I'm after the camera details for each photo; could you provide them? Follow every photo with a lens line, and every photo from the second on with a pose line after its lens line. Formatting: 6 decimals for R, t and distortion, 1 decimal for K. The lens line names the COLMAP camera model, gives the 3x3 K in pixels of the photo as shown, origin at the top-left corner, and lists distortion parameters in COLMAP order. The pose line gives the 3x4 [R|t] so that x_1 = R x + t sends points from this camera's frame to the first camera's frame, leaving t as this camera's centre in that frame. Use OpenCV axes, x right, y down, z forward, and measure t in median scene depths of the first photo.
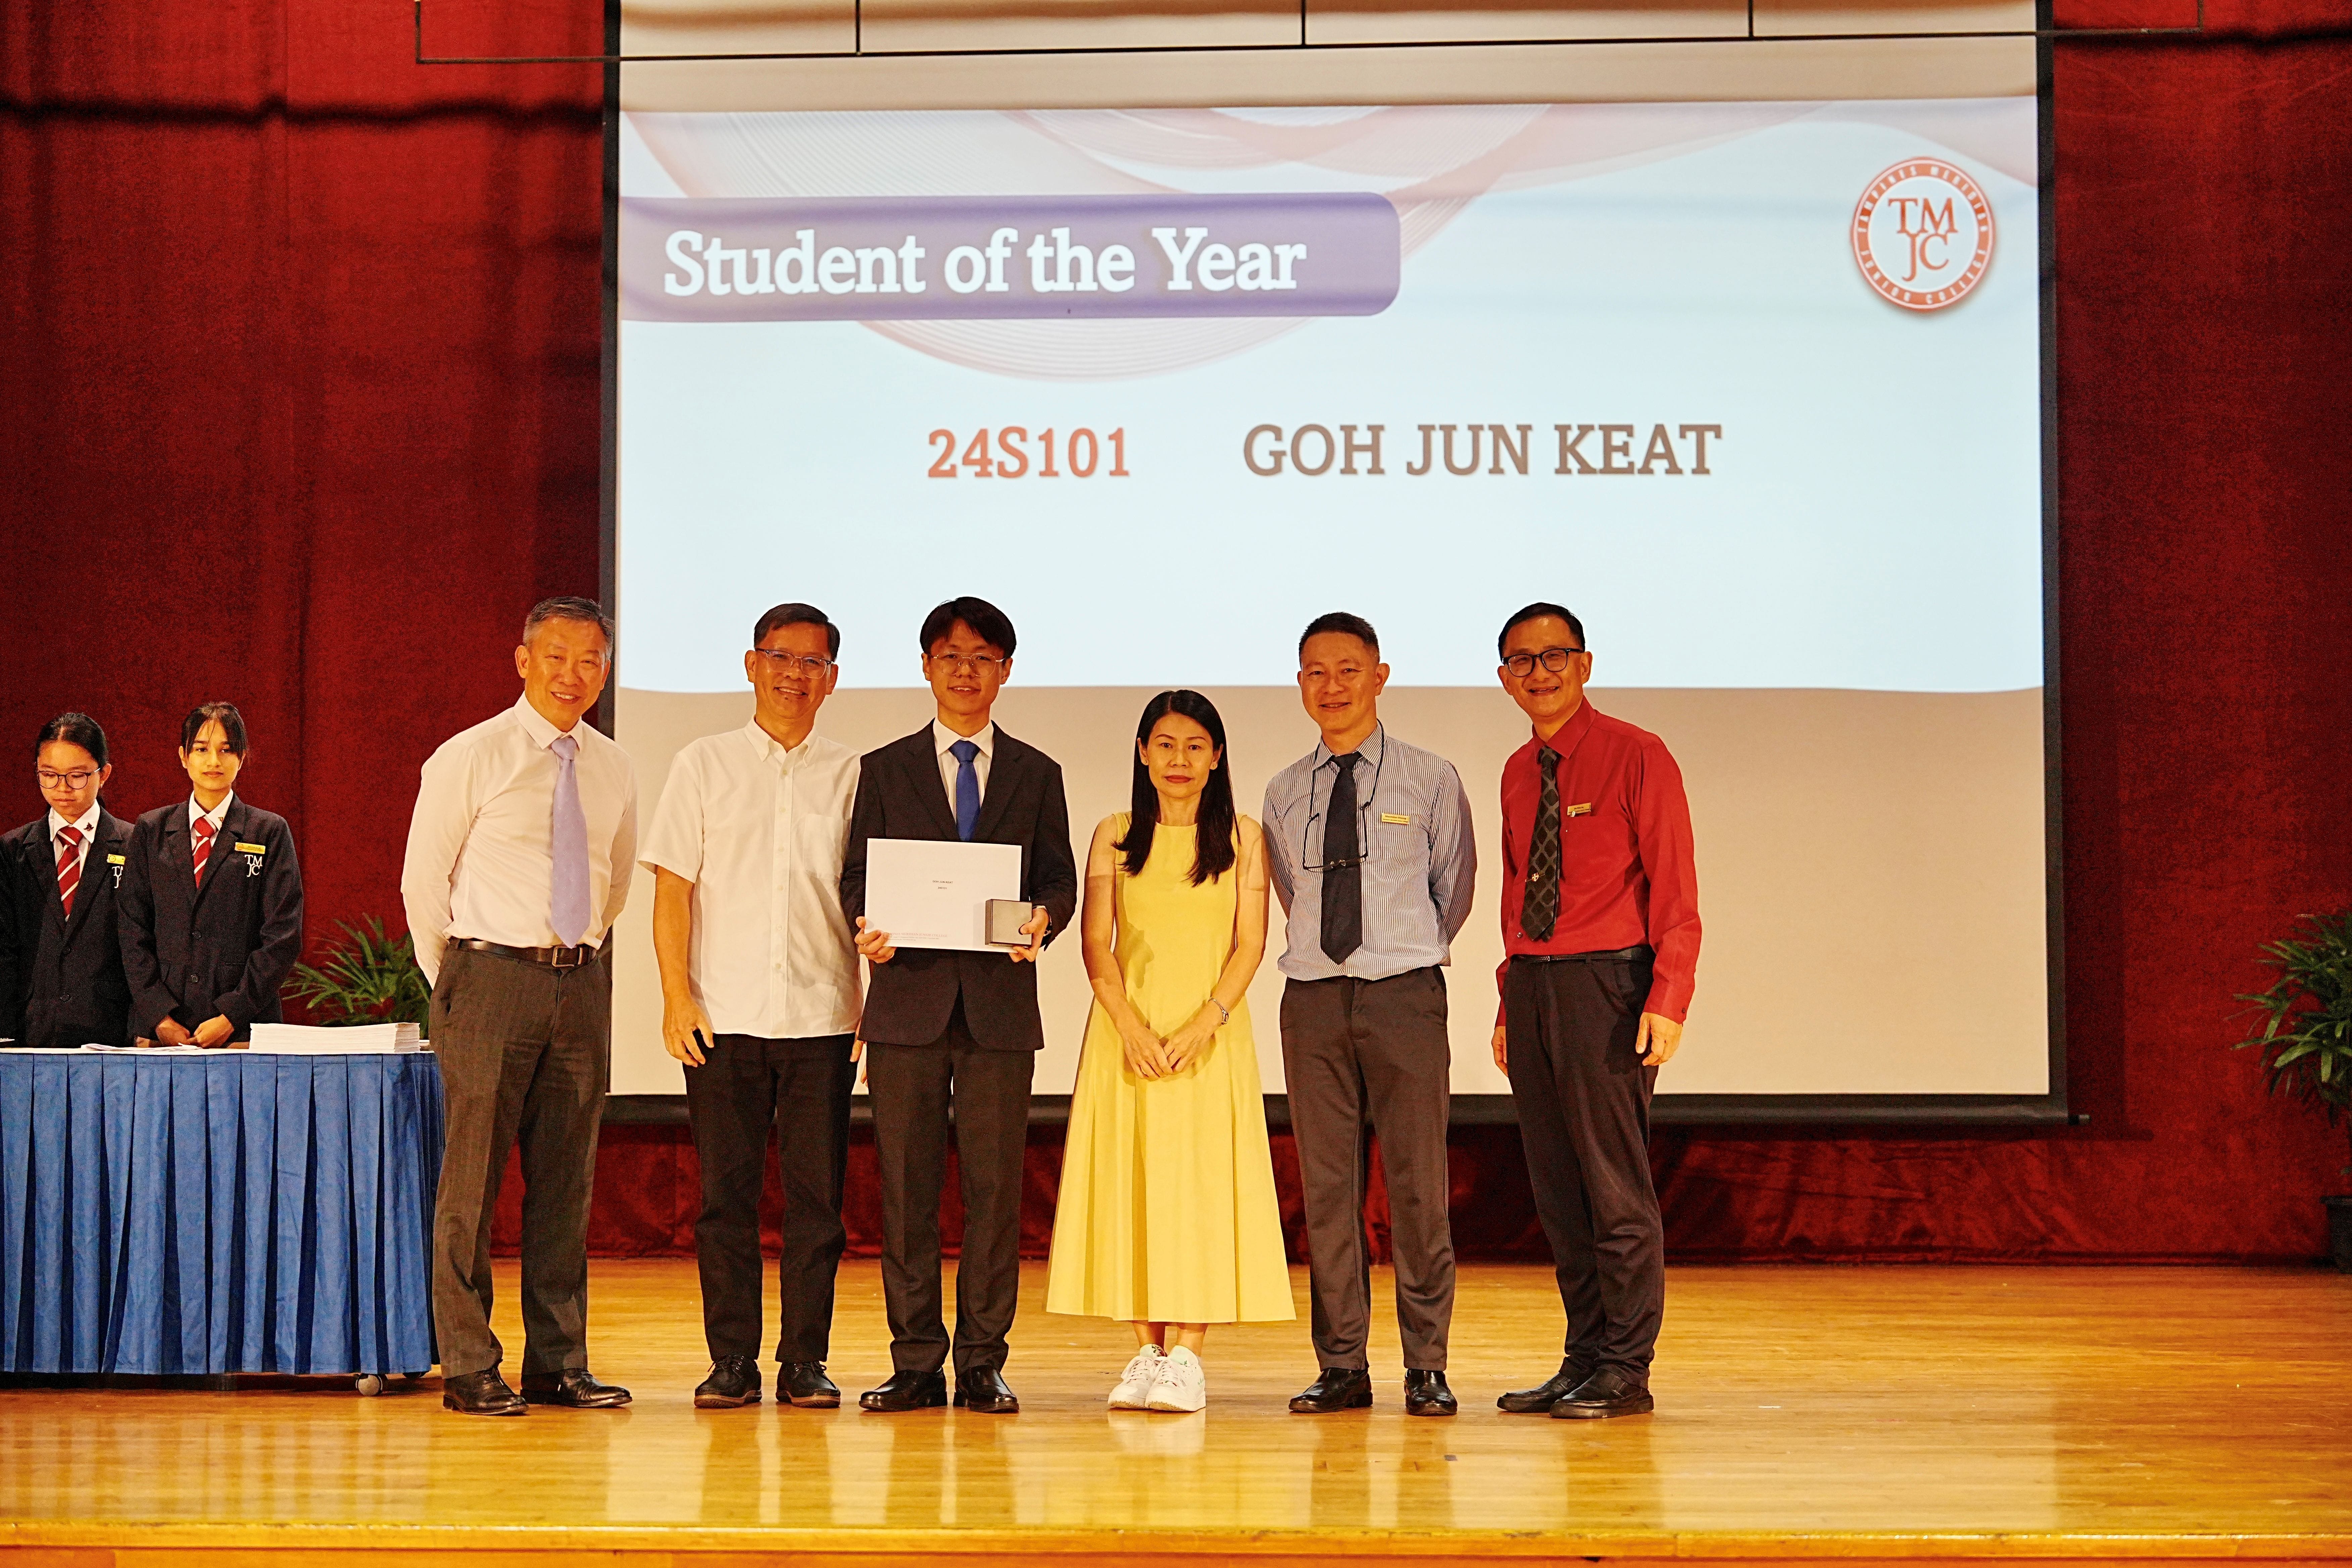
lens RADIAL K [[4592.2, 0, 1176.0], [0, 4592.2, 789.0], [0, 0, 1]] dist [-0.130334, 0.000000]
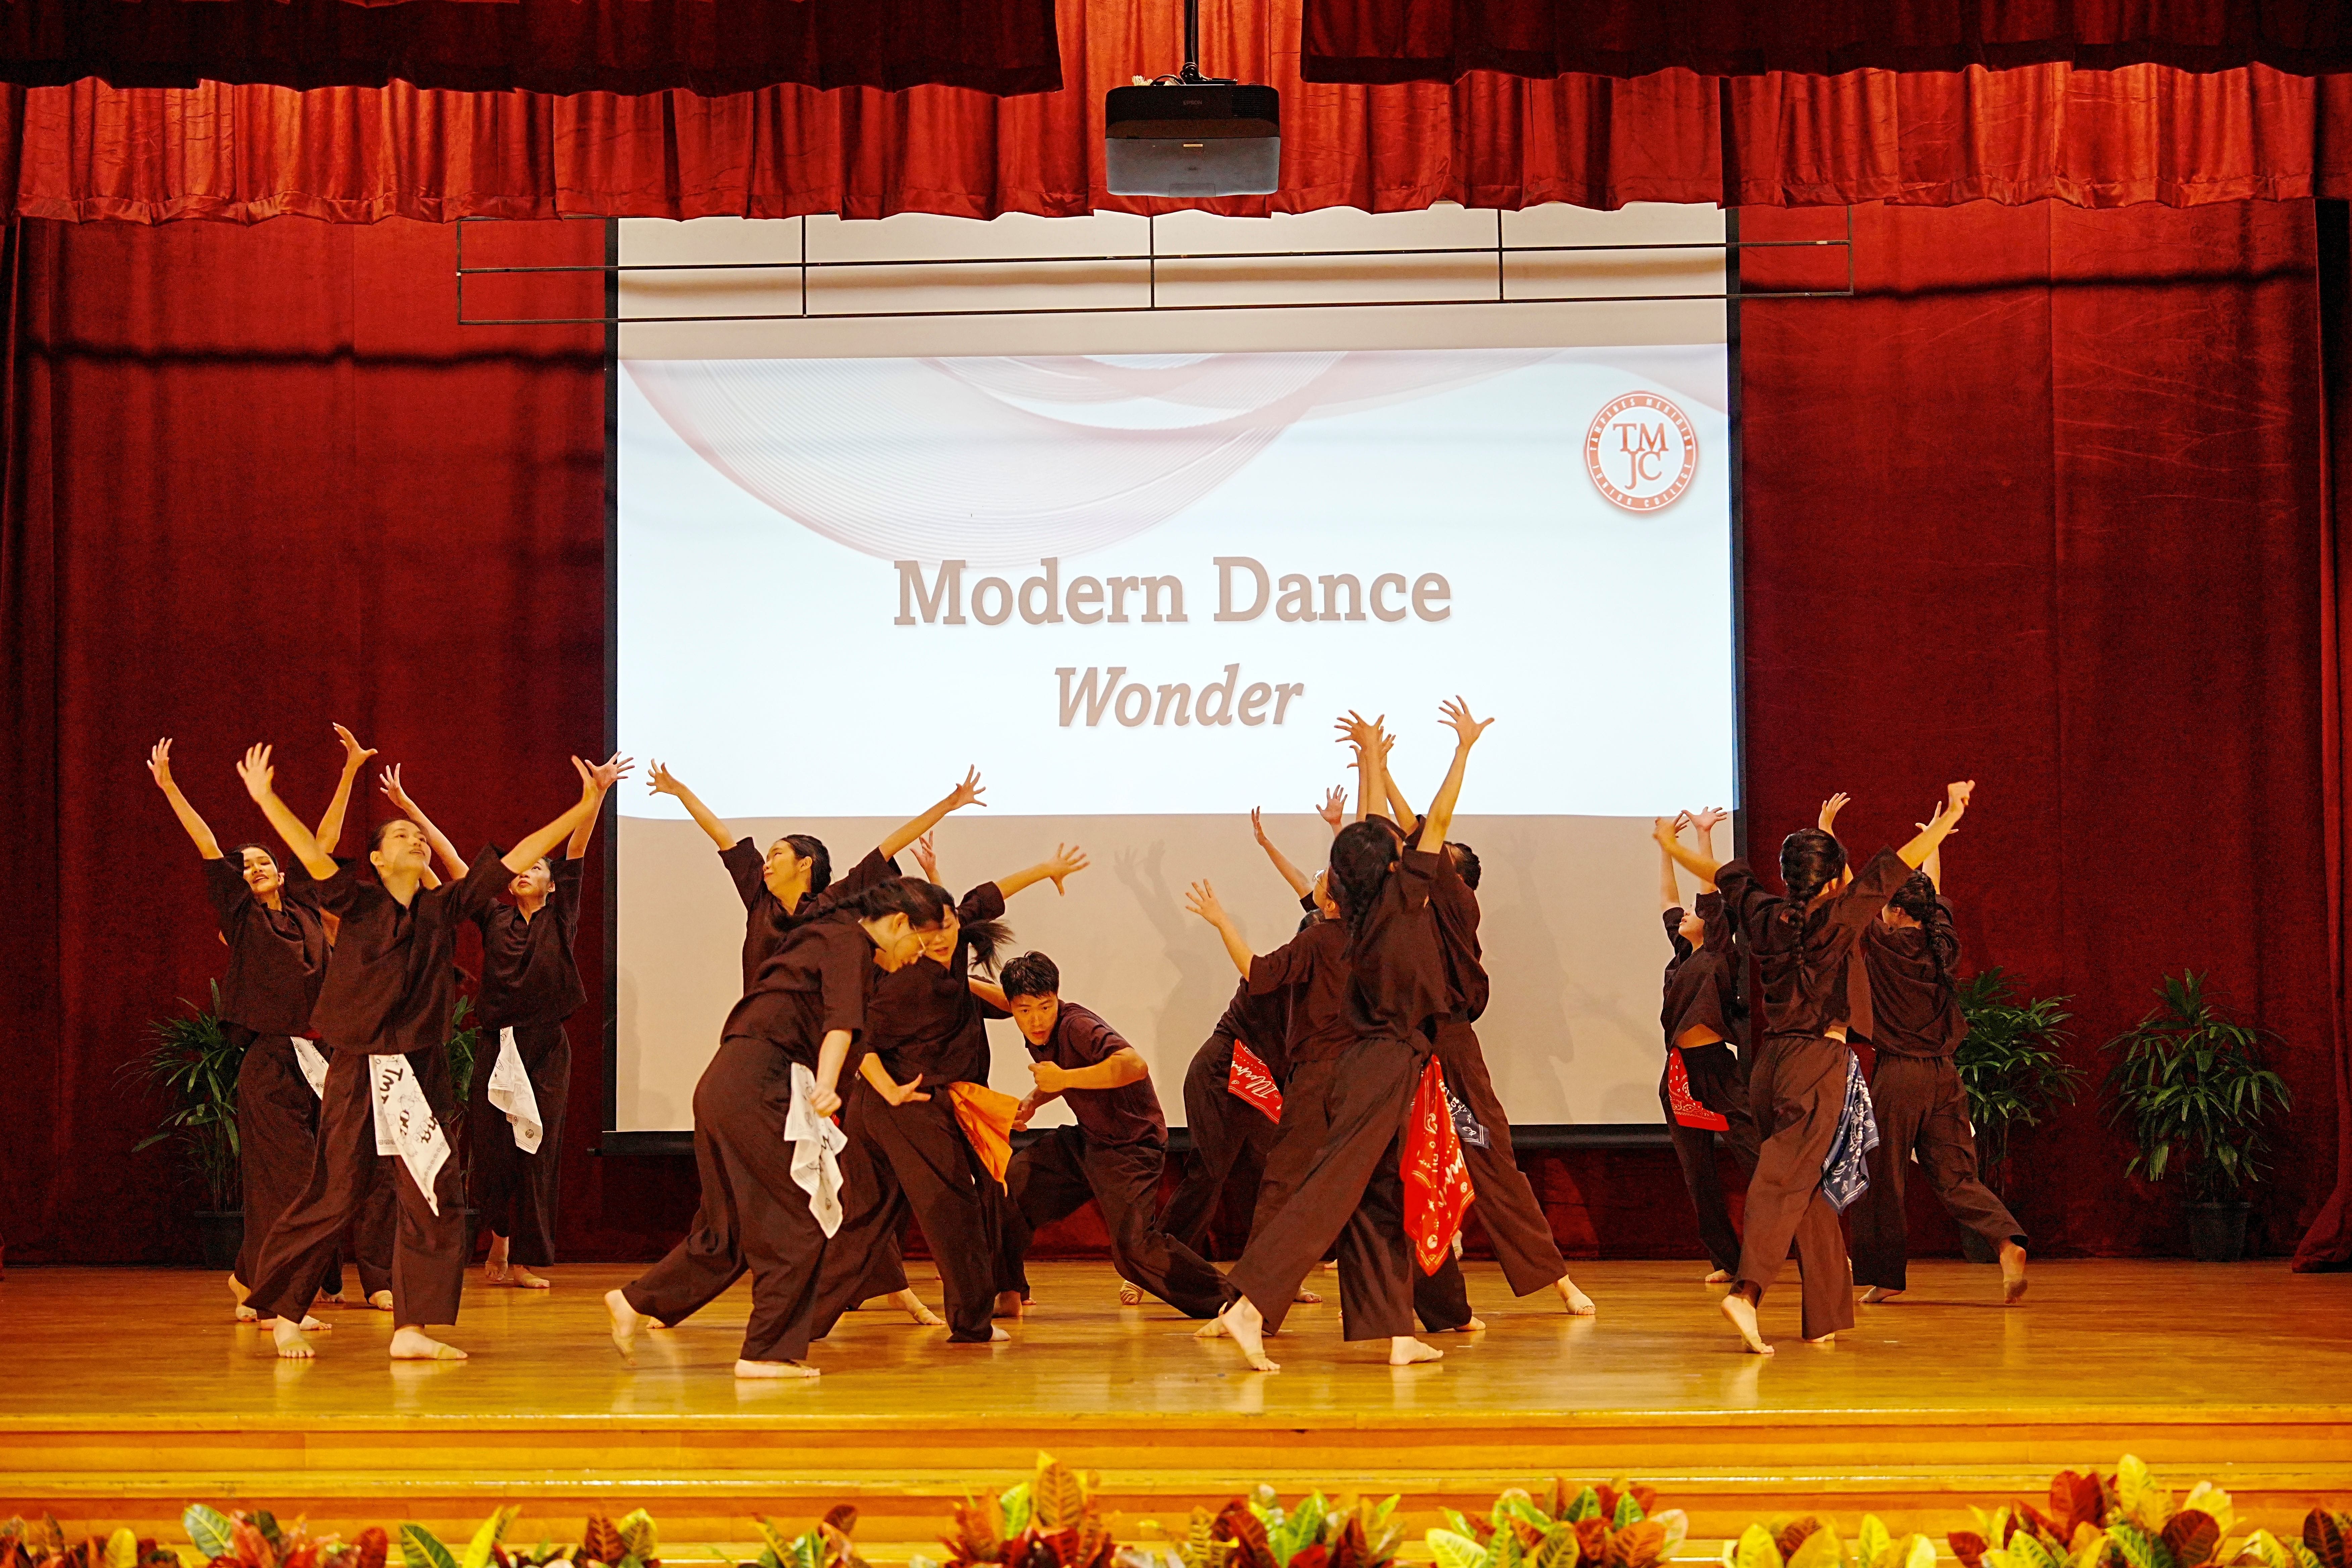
lens RADIAL K [[4341.3, 0, 1156.7], [0, 4341.3, 790.7], [0, 0, 1]] dist [0.084111, 0.000000]
pose [[0.999943, -0.006008, 0.008861, 0.016849], [0.006134, 0.999879, -0.014301, -0.010269], [-0.008774, 0.014354, 0.999858, -0.212876]]
